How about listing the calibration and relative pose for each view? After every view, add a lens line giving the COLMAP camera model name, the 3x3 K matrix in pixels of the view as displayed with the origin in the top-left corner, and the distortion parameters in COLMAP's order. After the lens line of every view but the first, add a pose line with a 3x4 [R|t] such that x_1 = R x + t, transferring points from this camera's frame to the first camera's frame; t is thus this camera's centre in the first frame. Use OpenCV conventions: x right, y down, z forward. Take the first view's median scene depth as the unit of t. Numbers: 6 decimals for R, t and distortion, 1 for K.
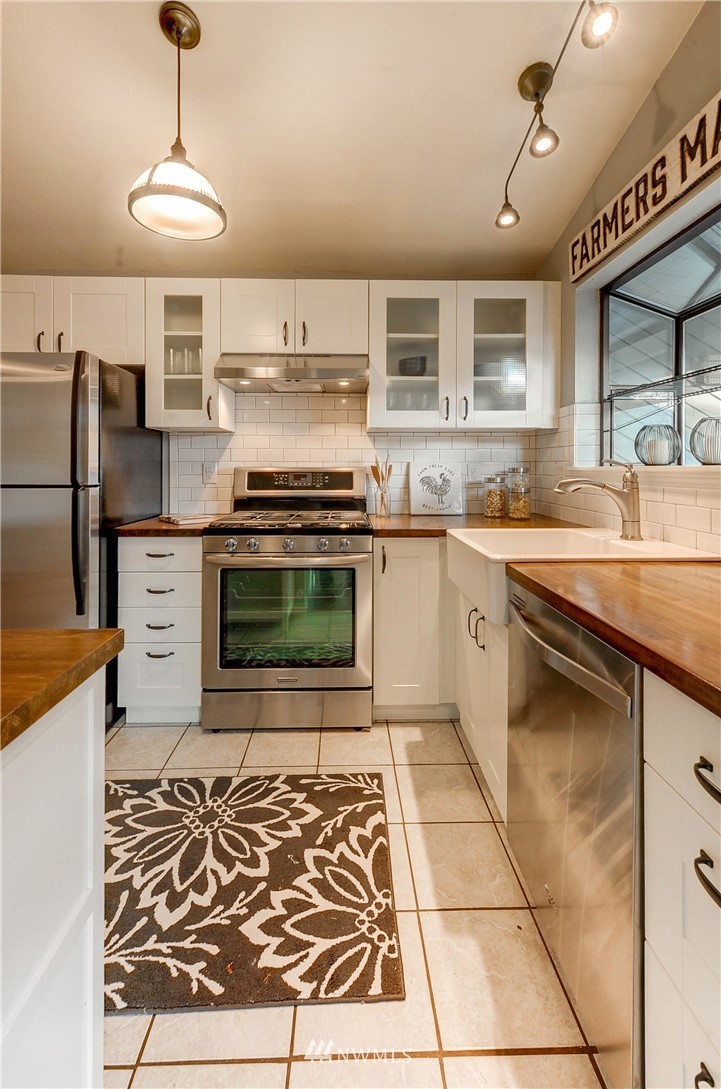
lens RADIAL K [[461.9, 0, 359.9], [0, 461.9, 473.6], [0, 0, 1]] dist [0.002254, -0.000074]
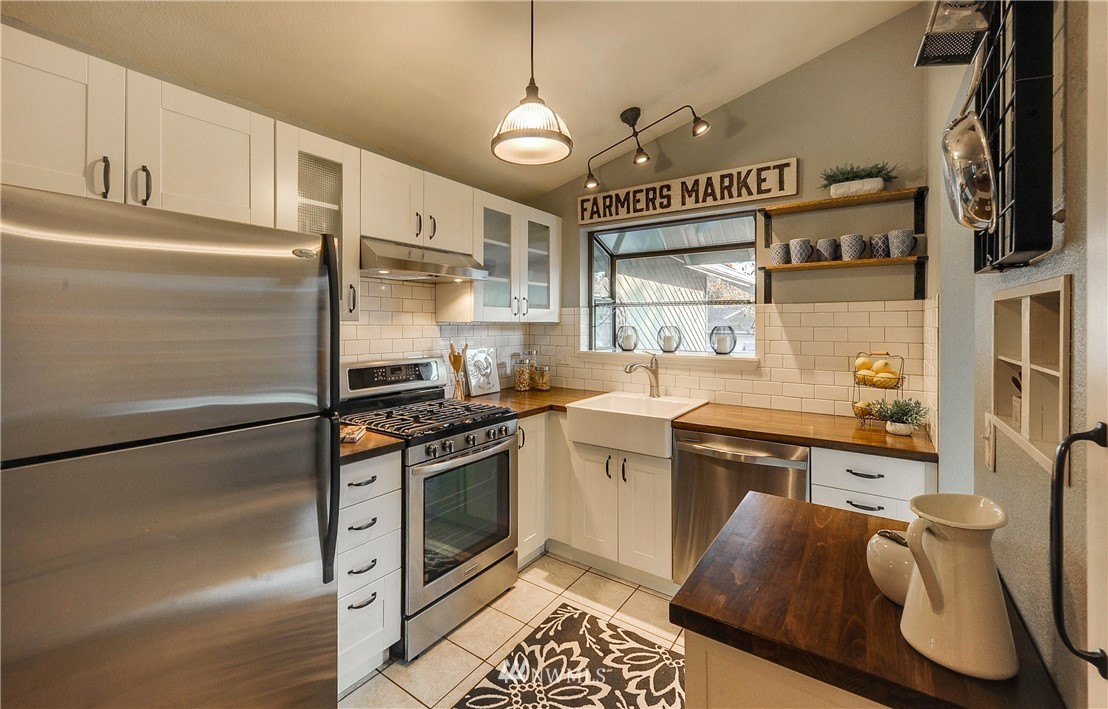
lens RADIAL K [[462.9, 0, 552.2], [0, 462.9, 327.3], [0, 0, 1]] dist [-0.000146, 0.000092]
pose [[0.603860, 0.002104, 0.797088, -1.020820], [0.004959, 0.999967, -0.006397, -0.107772], [-0.797075, 0.007815, 0.603829, 0.253810]]
